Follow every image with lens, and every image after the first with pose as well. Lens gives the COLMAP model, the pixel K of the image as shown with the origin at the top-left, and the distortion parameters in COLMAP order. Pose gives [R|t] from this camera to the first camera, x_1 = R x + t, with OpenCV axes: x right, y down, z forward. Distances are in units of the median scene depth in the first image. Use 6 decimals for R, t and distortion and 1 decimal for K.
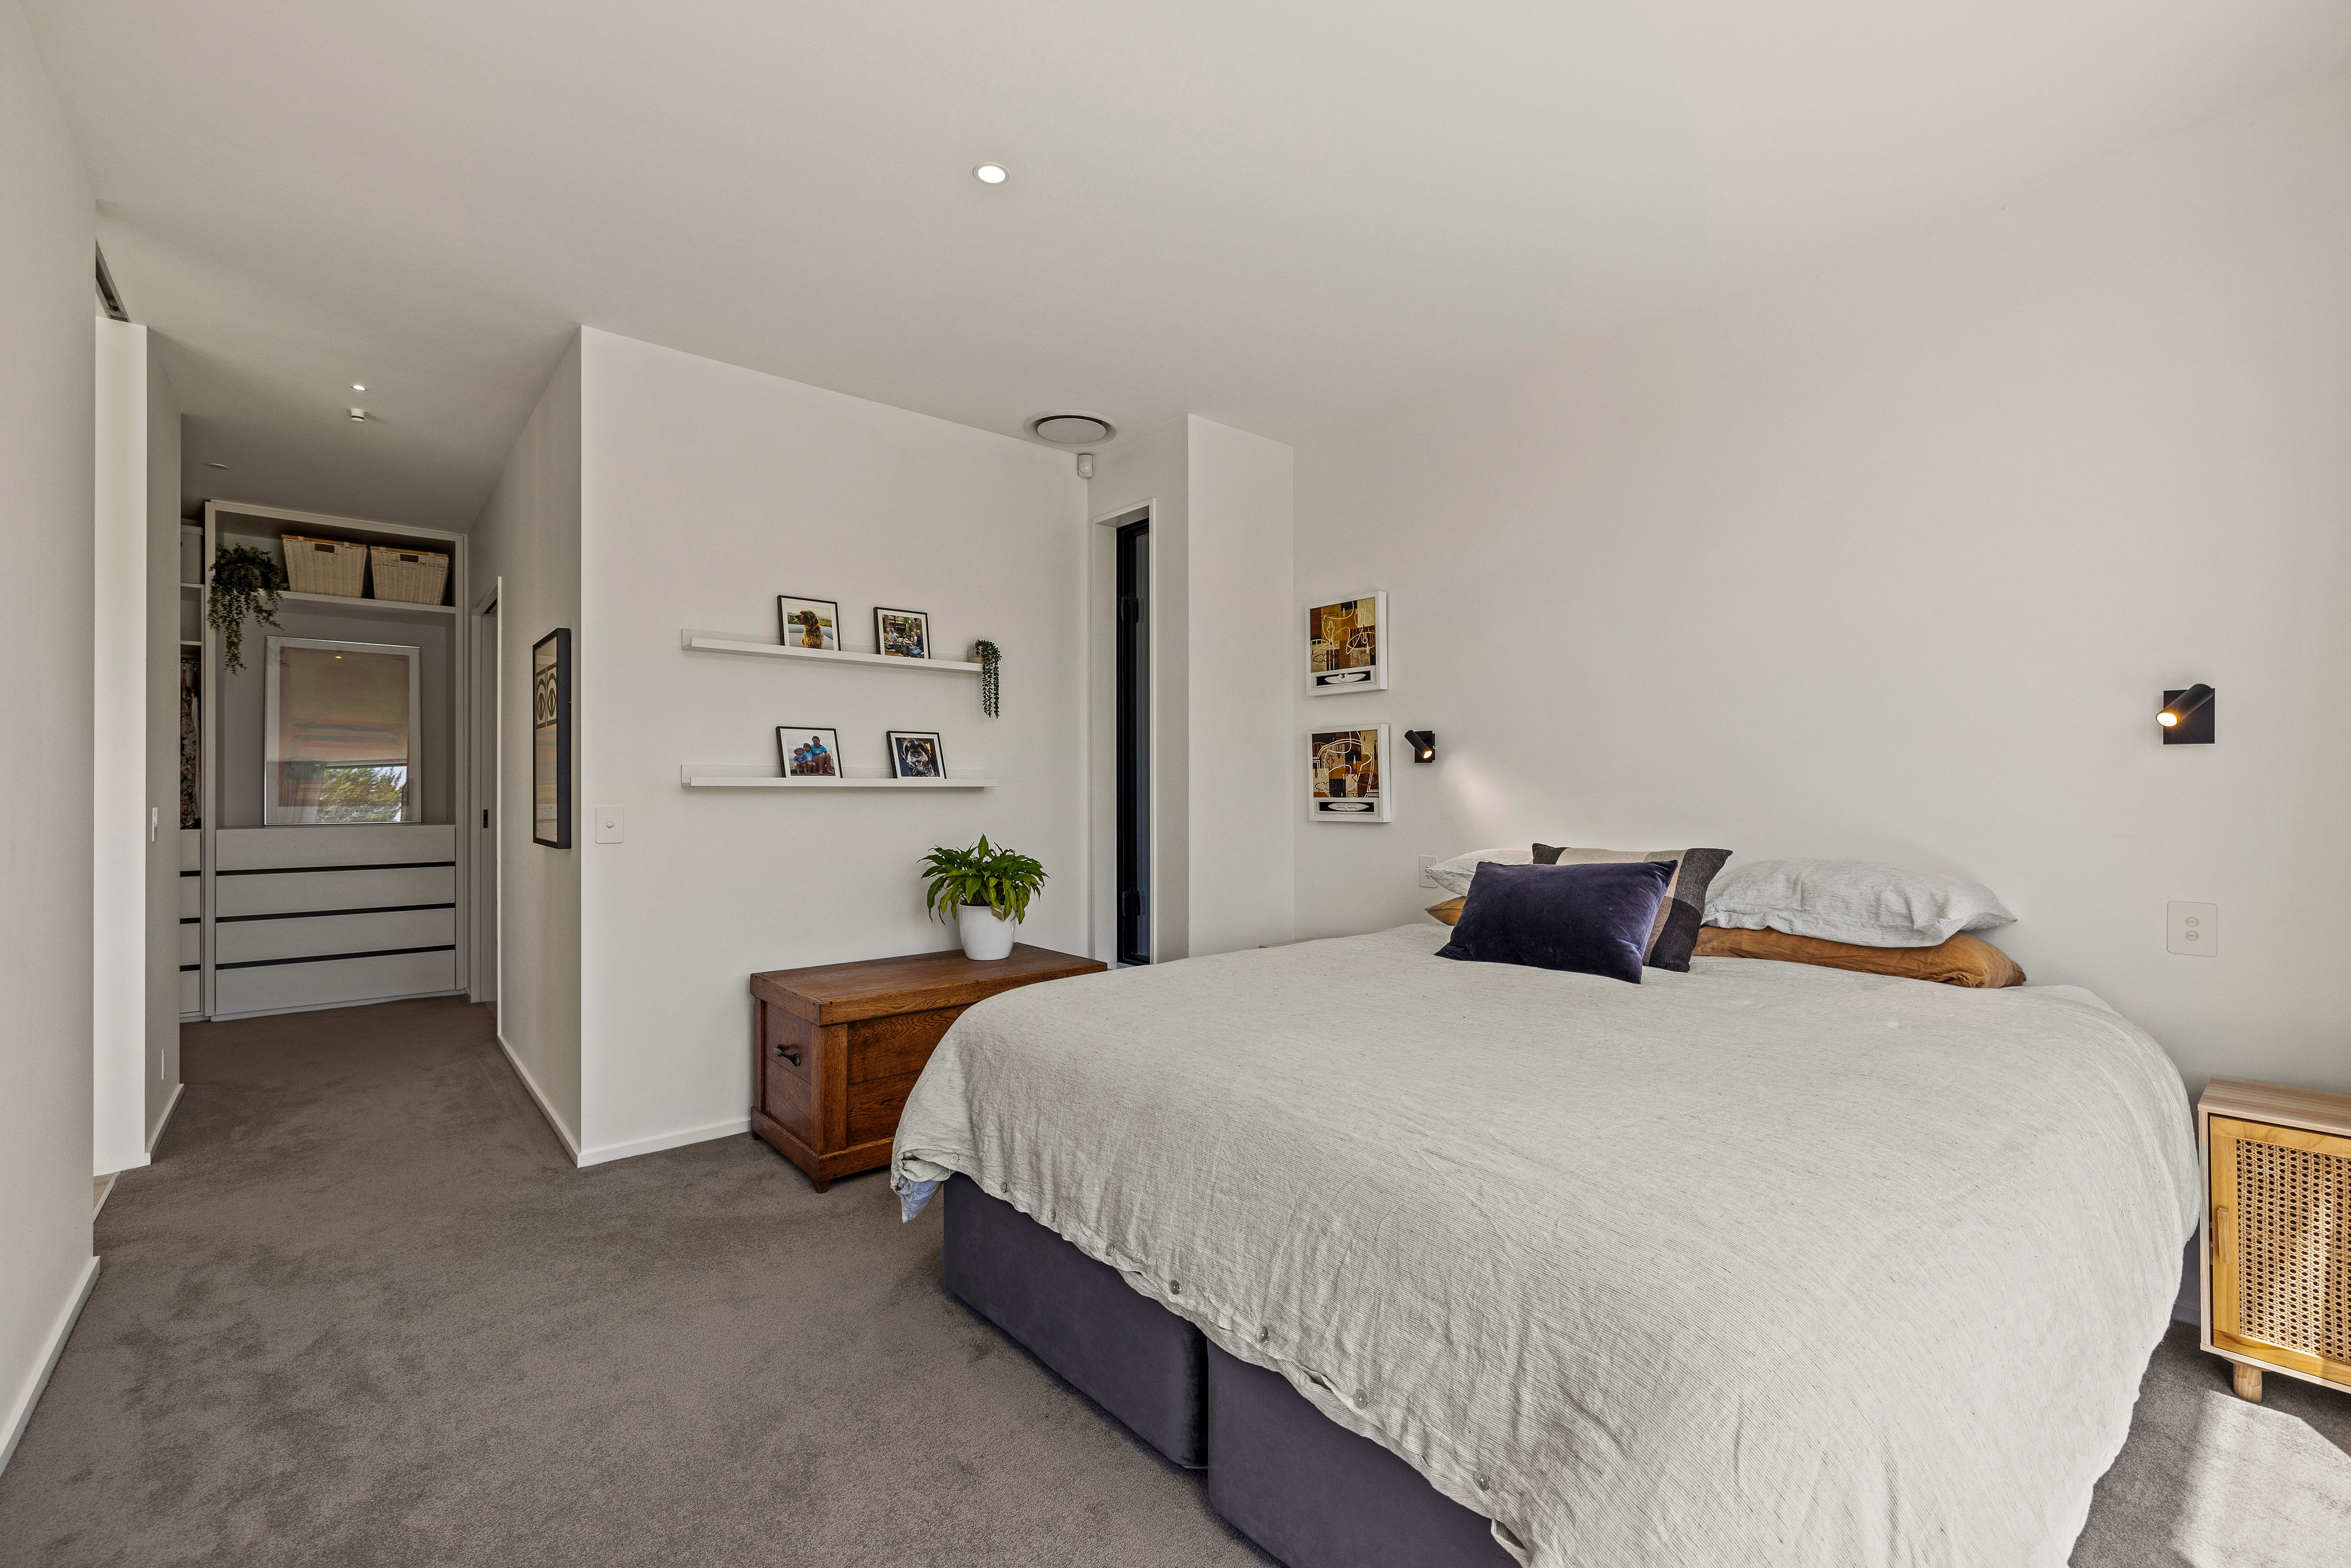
lens RADIAL K [[982.9, 0, 1181.0], [0, 982.9, 777.9], [0, 0, 1]] dist [0.002230, -0.000010]
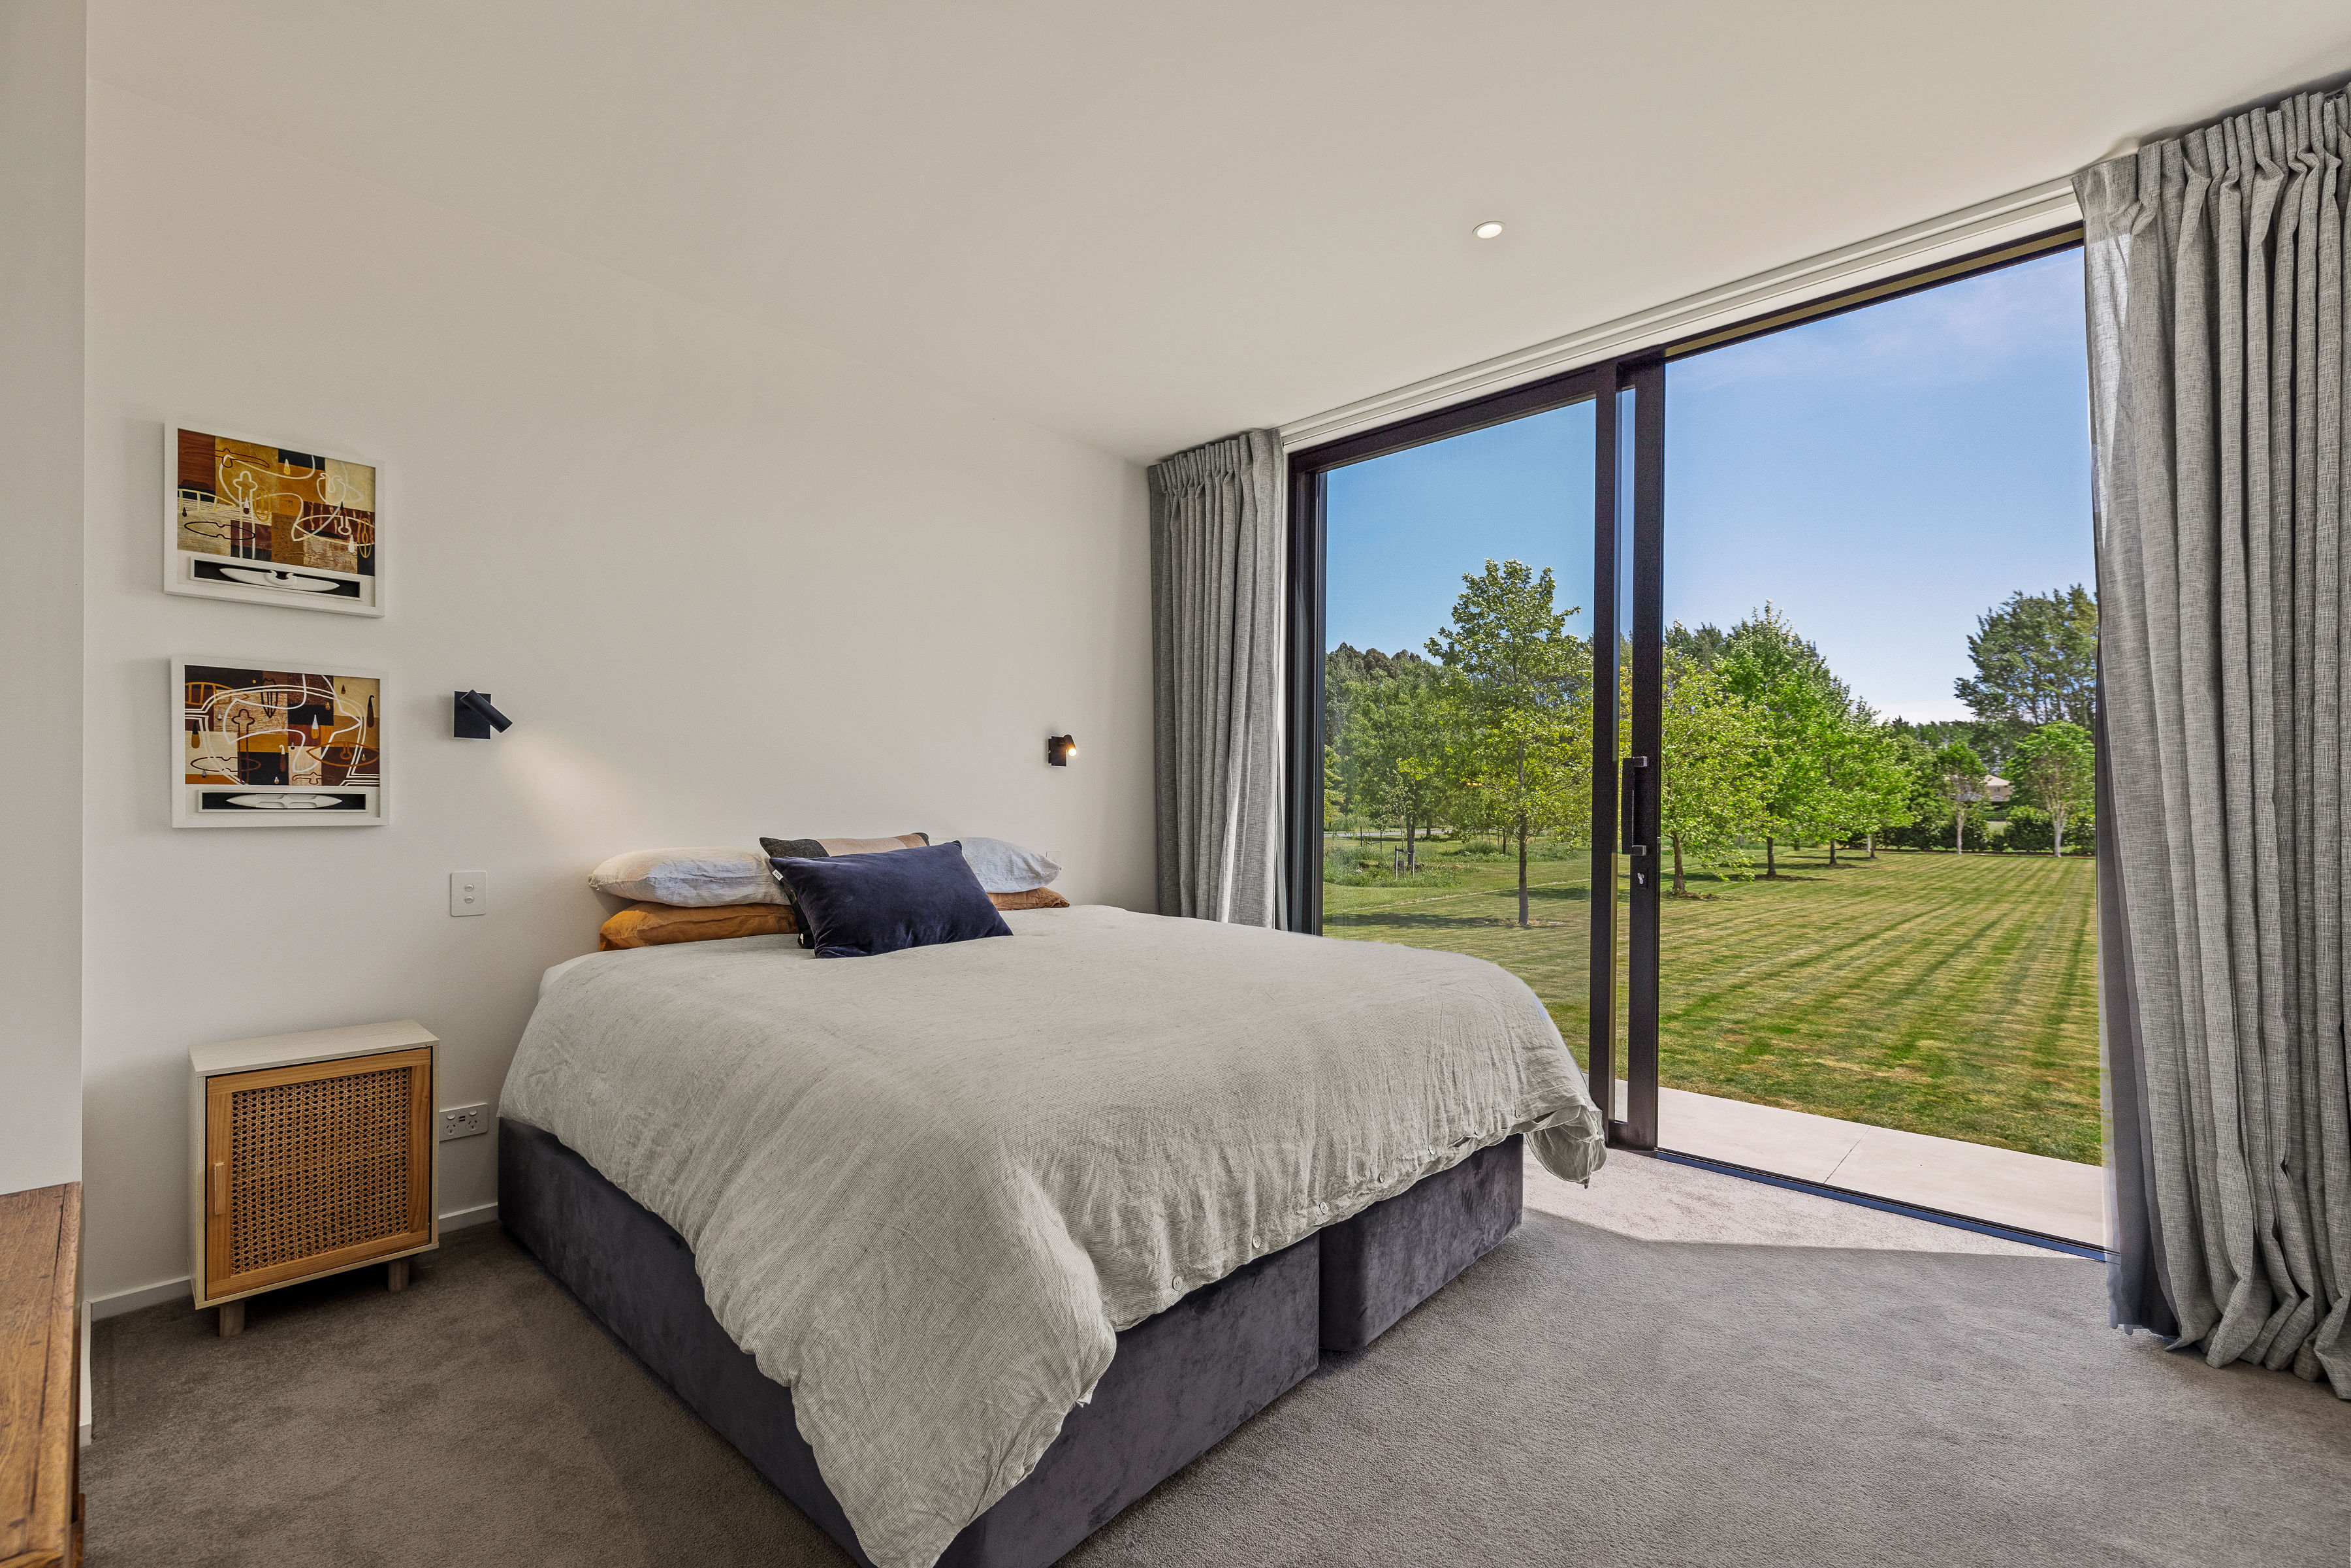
lens RADIAL K [[982.9, 0, 1183.1], [0, 982.9, 793.7], [0, 0, 1]] dist [0.002230, -0.000010]
pose [[-0.101604, 0.011753, 0.994755, -0.469655], [-0.021033, 0.999681, -0.013959, 0.021807], [-0.994603, -0.022341, -0.101325, 0.533563]]
